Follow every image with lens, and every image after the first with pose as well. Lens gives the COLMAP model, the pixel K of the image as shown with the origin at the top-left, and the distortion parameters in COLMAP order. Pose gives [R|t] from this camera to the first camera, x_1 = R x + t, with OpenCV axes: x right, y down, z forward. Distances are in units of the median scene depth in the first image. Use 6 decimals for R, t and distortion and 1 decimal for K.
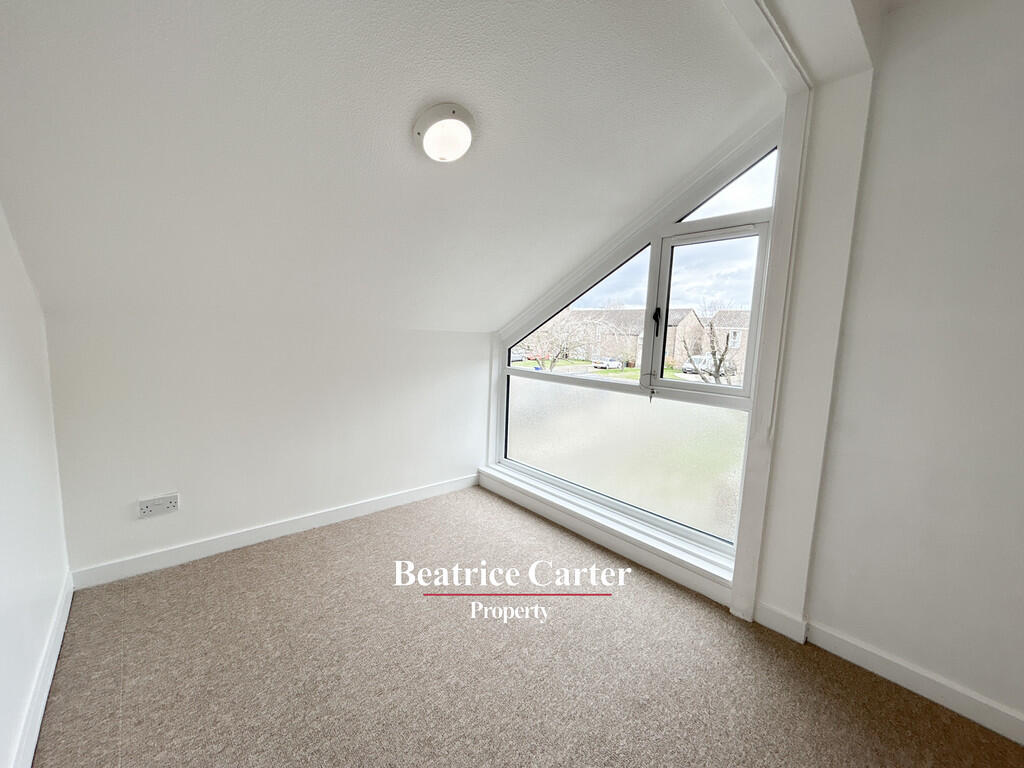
lens RADIAL K [[414.0, 0, 512.0], [0, 414.0, 384.0], [0, 0, 1]] dist [-0.000307, 0.000013]
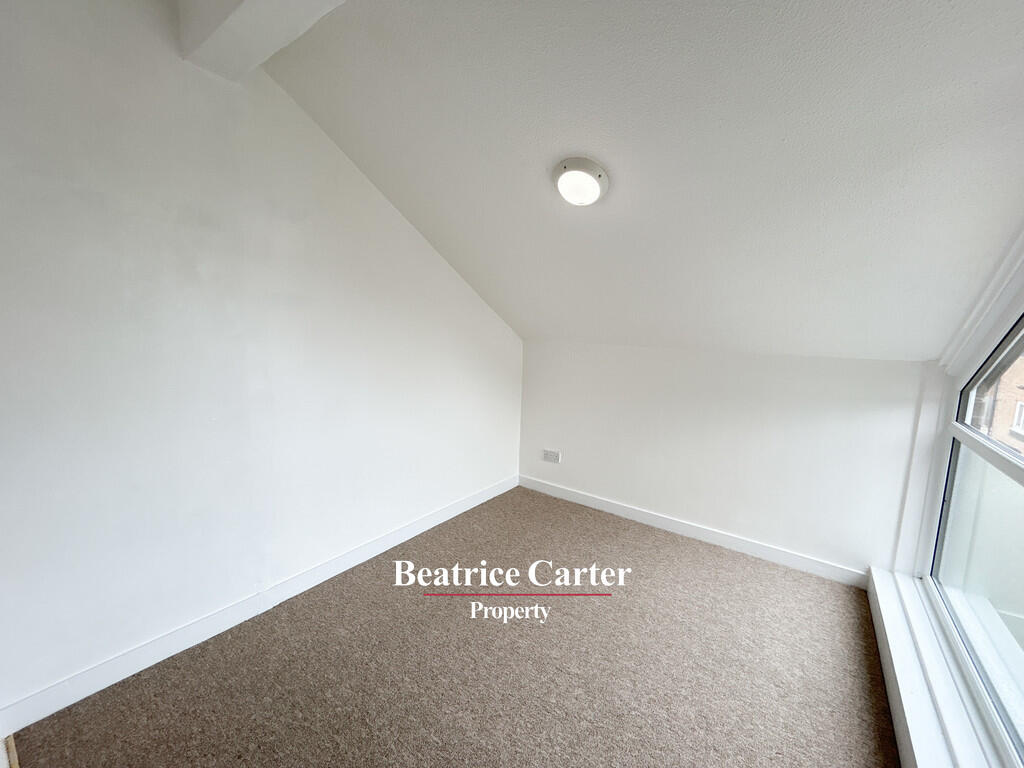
lens RADIAL K [[414.0, 0, 512.0], [0, 414.0, 384.0], [0, 0, 1]] dist [-0.000307, 0.000013]
pose [[0.210909, 0.091055, -0.973256, 0.561986], [-0.144099, 0.987670, 0.061176, -0.054993], [0.966826, 0.127343, 0.221429, 0.366245]]
